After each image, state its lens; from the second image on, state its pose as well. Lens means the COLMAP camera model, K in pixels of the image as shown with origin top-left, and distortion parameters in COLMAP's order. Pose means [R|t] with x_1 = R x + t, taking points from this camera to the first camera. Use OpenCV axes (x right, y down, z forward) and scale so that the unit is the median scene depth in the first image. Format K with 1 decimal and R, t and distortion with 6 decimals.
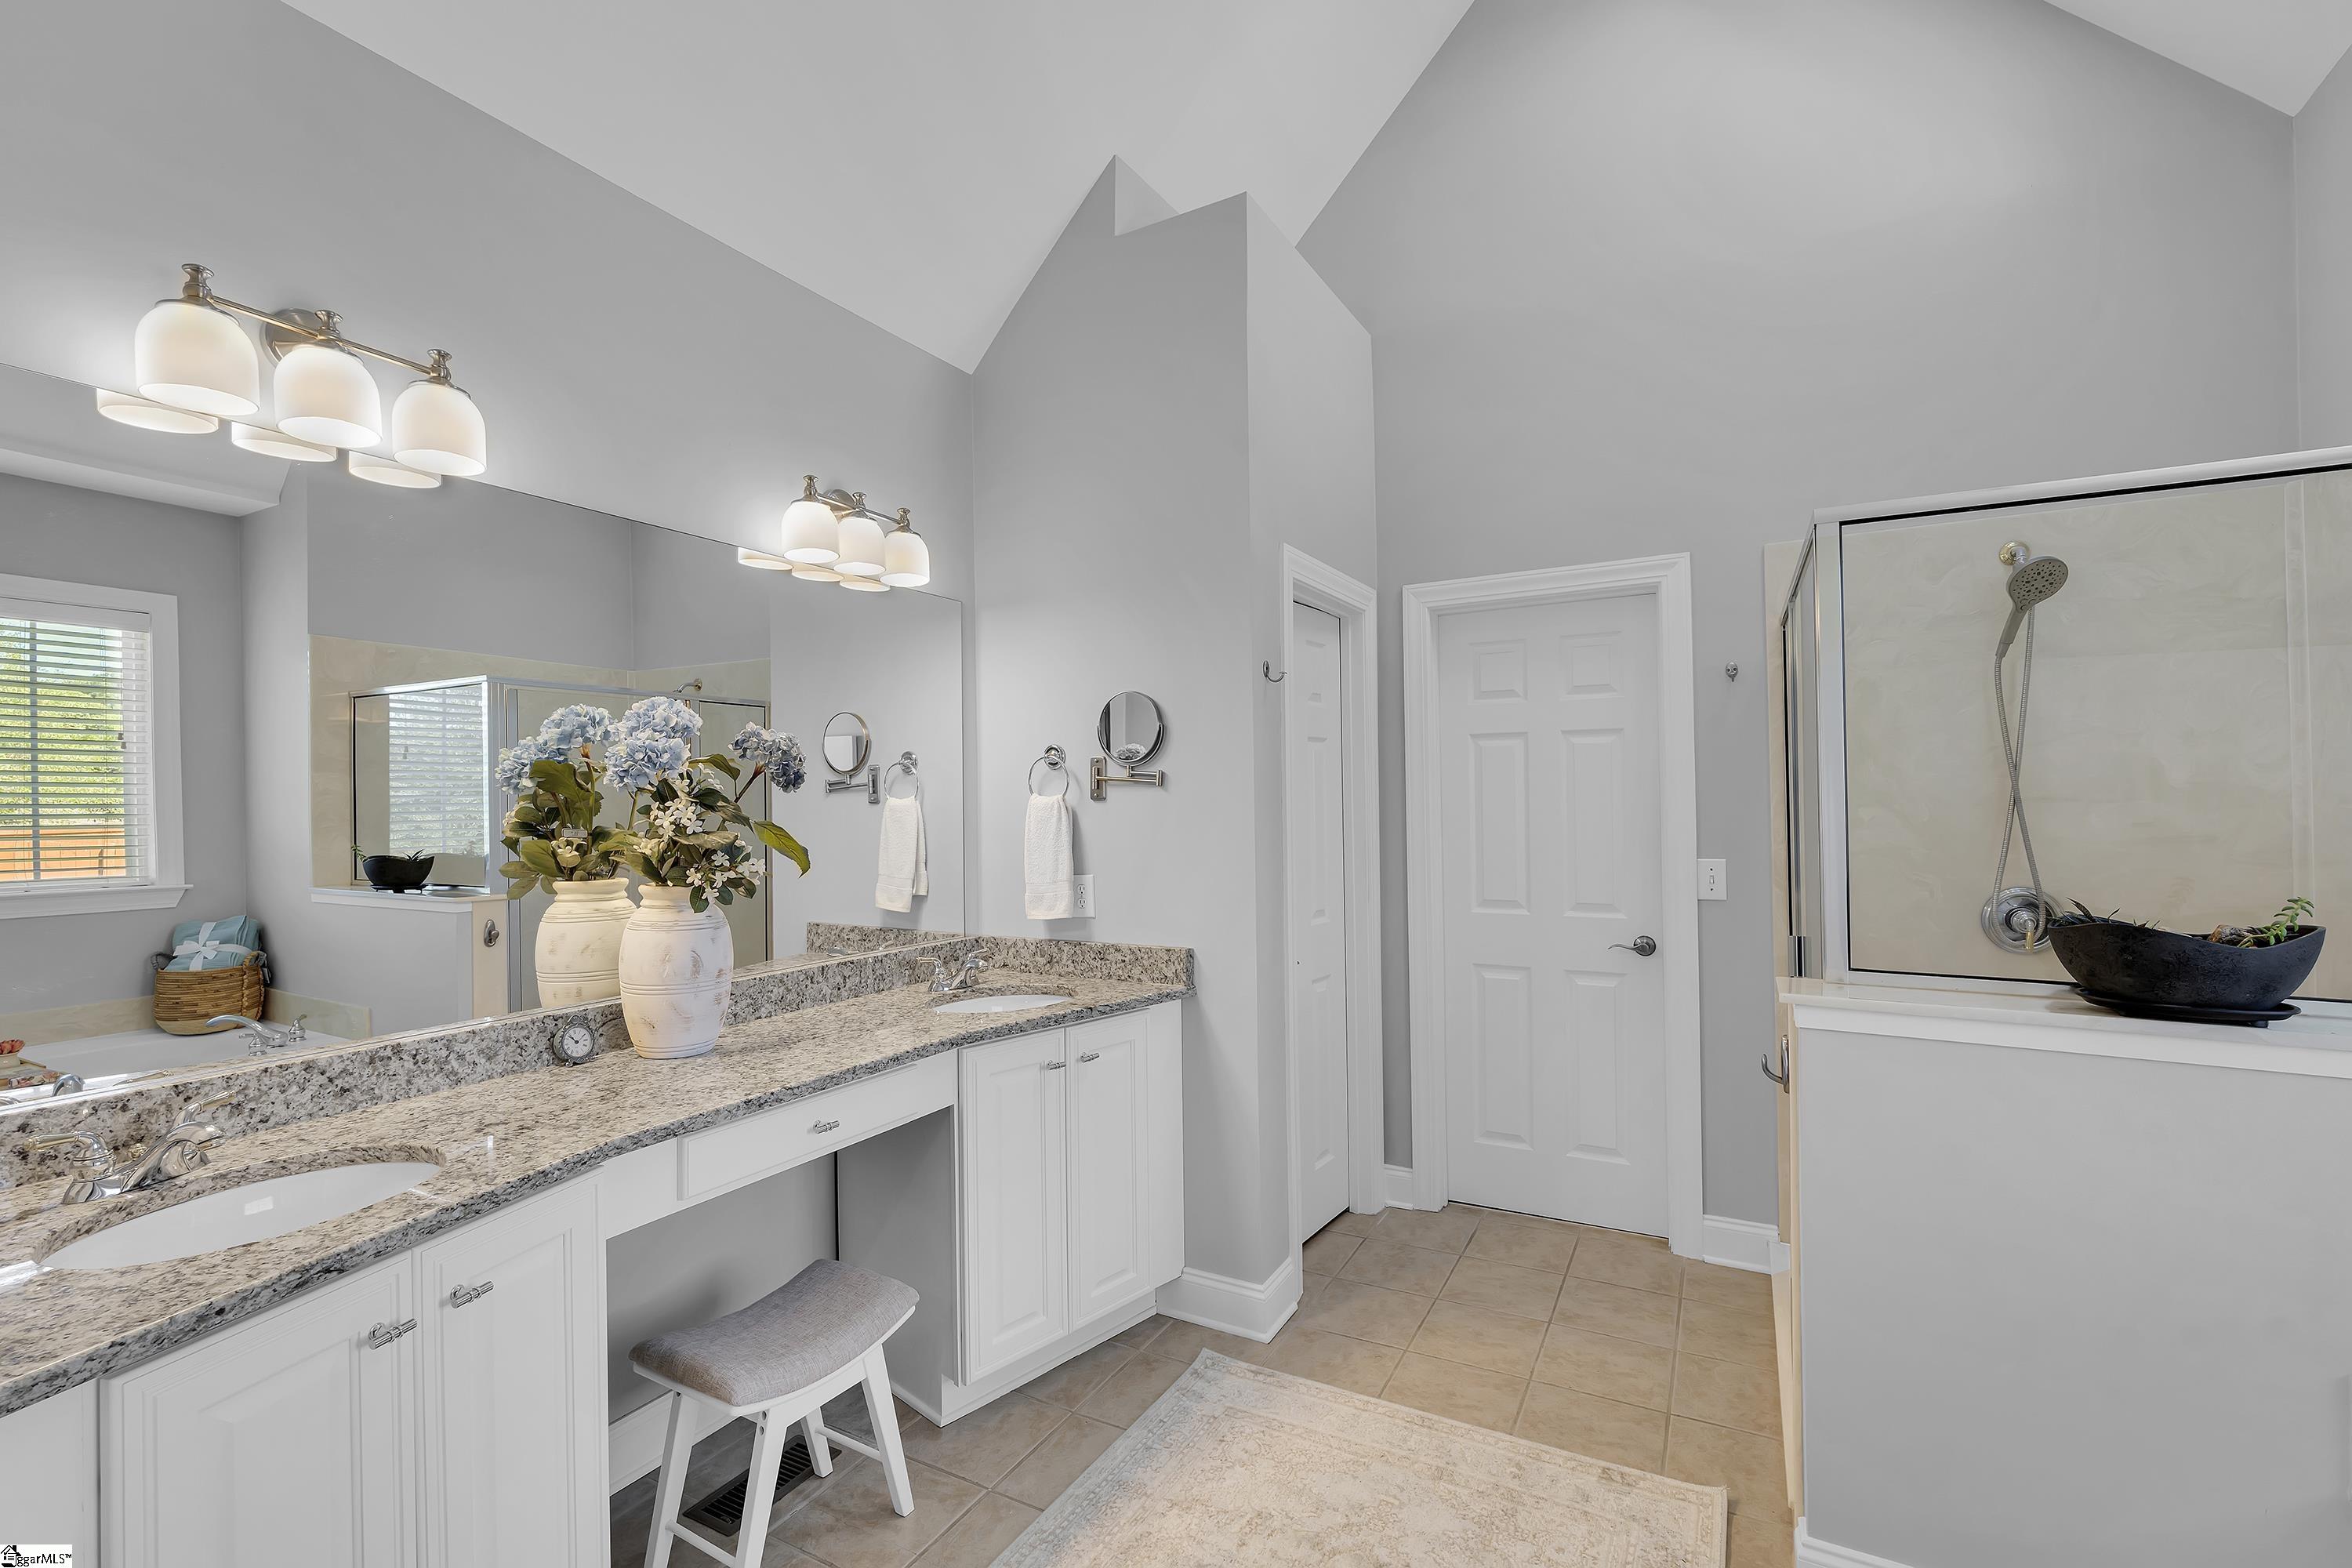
lens RADIAL K [[1023.9, 0, 1176.0], [0, 1023.9, 784.0], [0, 0, 1]] dist [-0.002402, -0.000107]
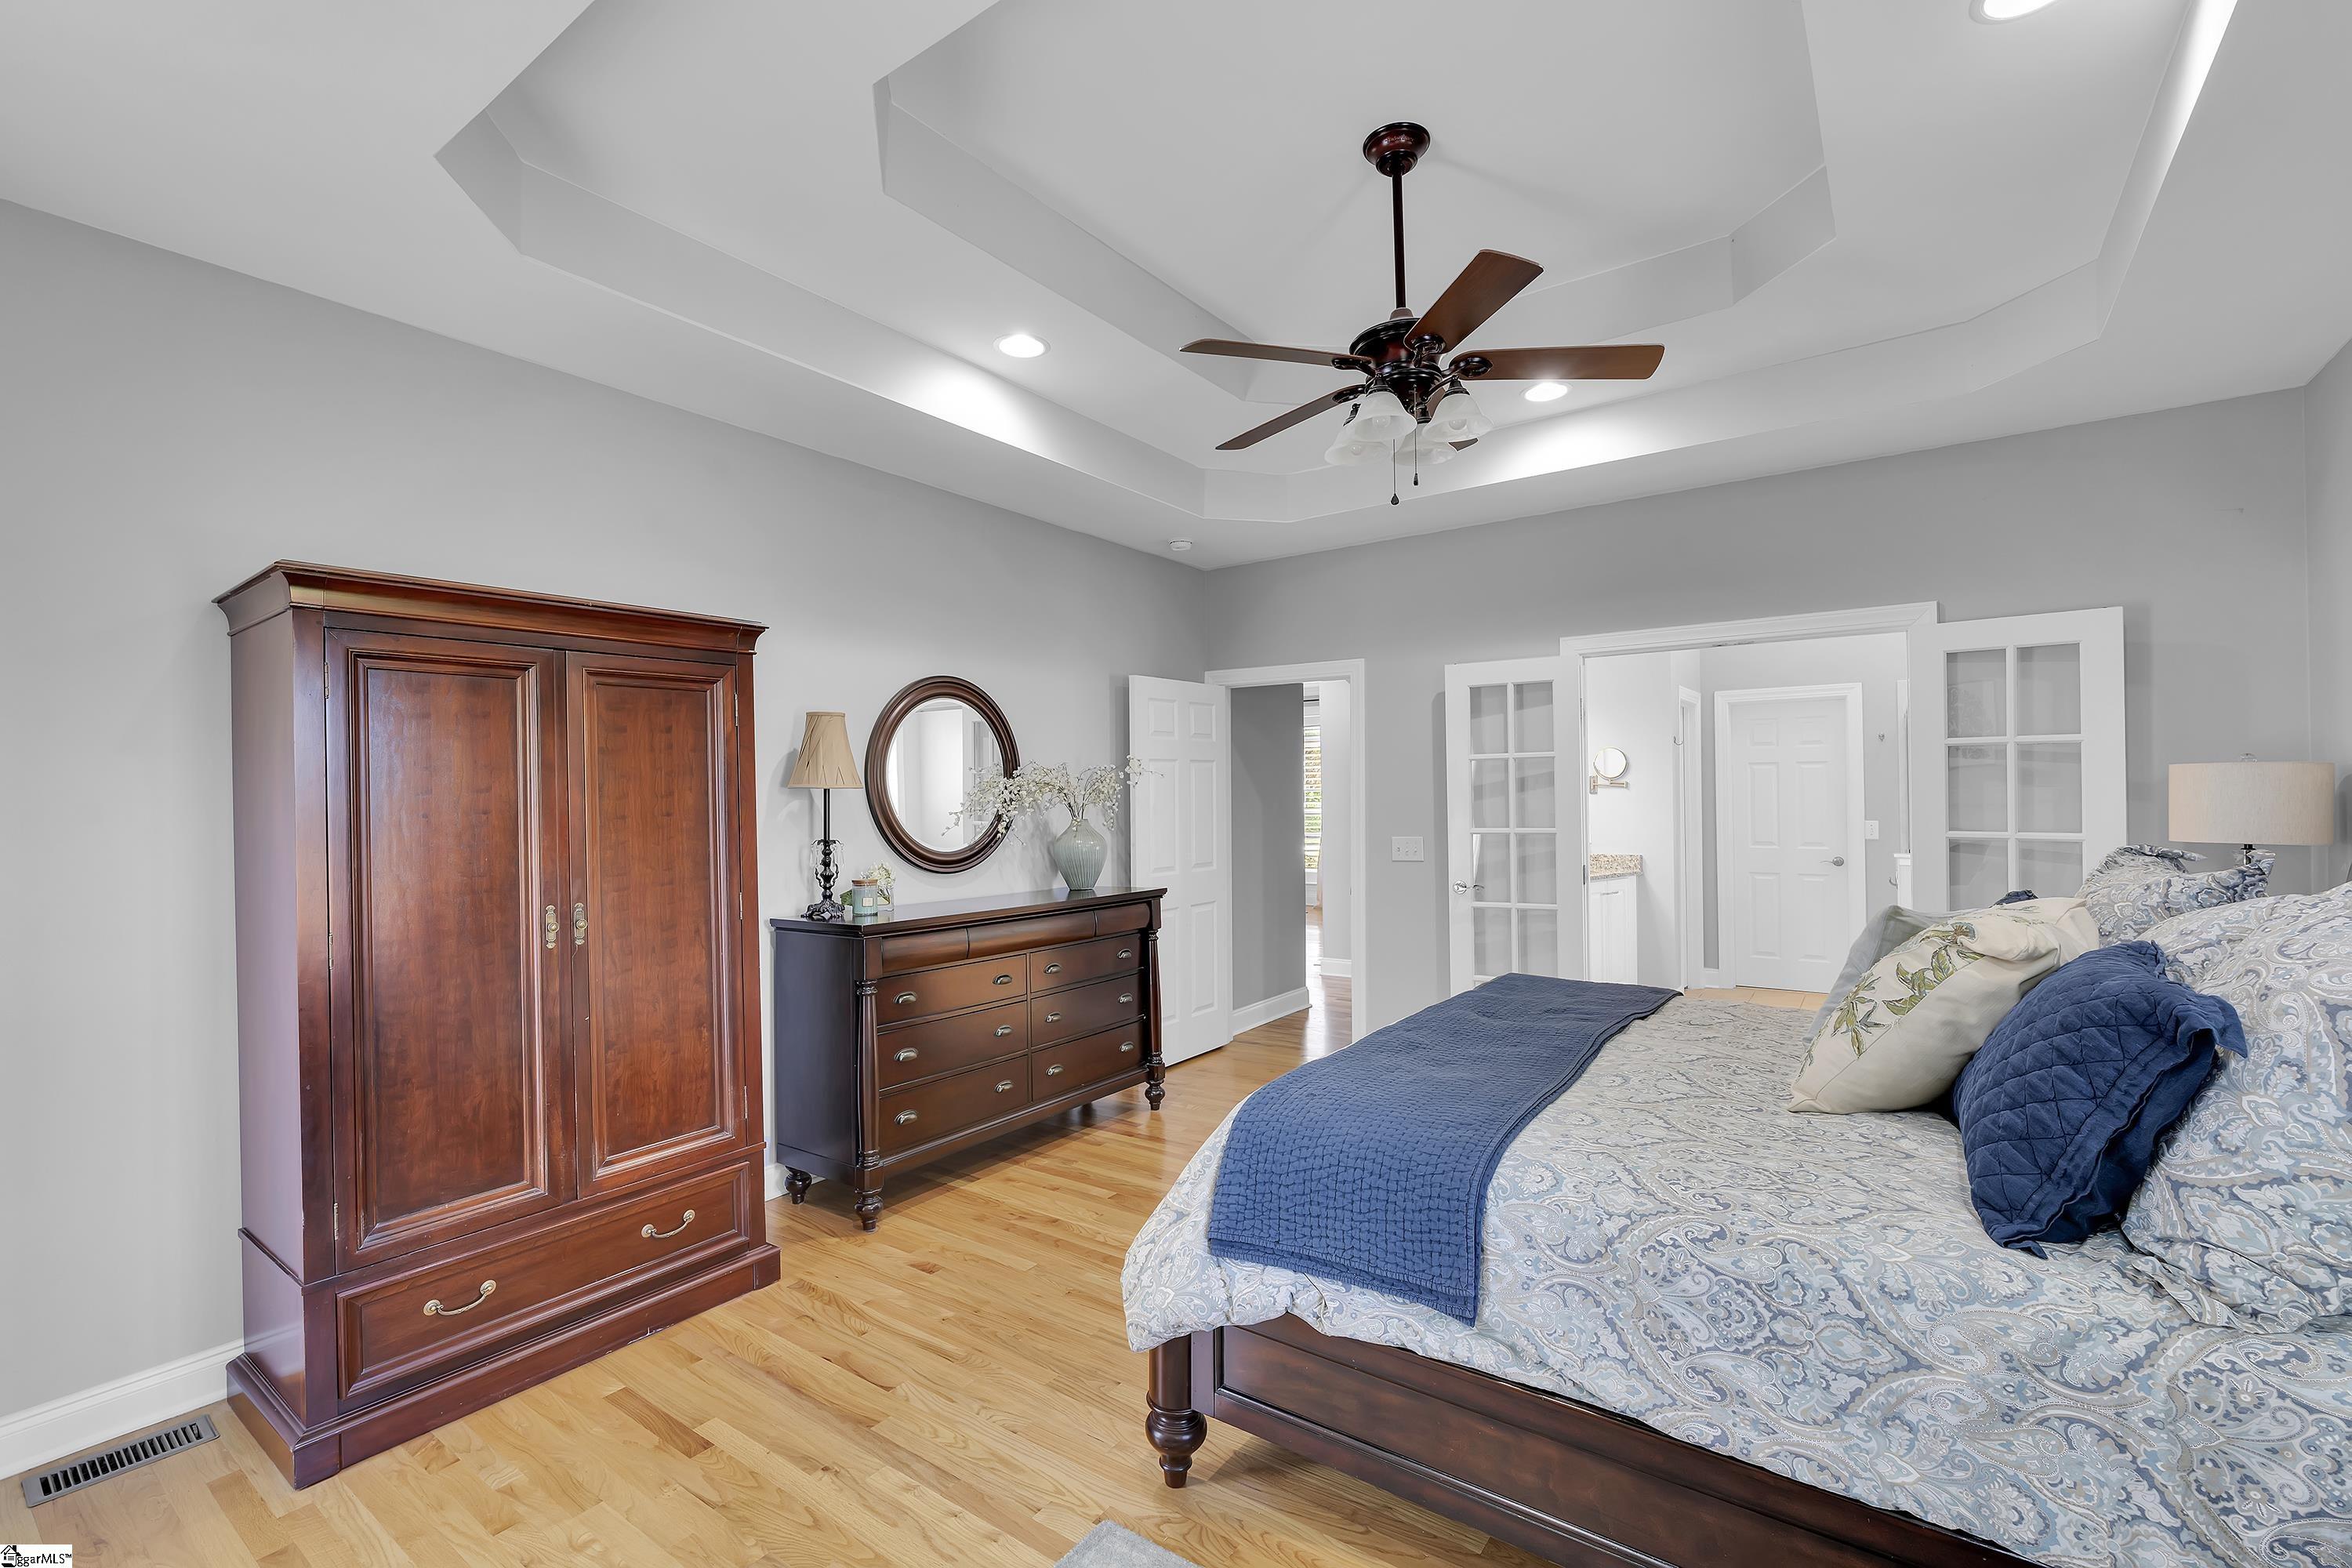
lens RADIAL K [[1023.9, 0, 1176.0], [0, 1023.9, 784.0], [0, 0, 1]] dist [-0.002402, -0.000107]
pose [[0.993447, -0.000780, -0.114292, -0.713556], [0.001504, 0.999979, 0.006253, -0.022049], [0.114285, -0.006384, 0.993428, -1.359766]]
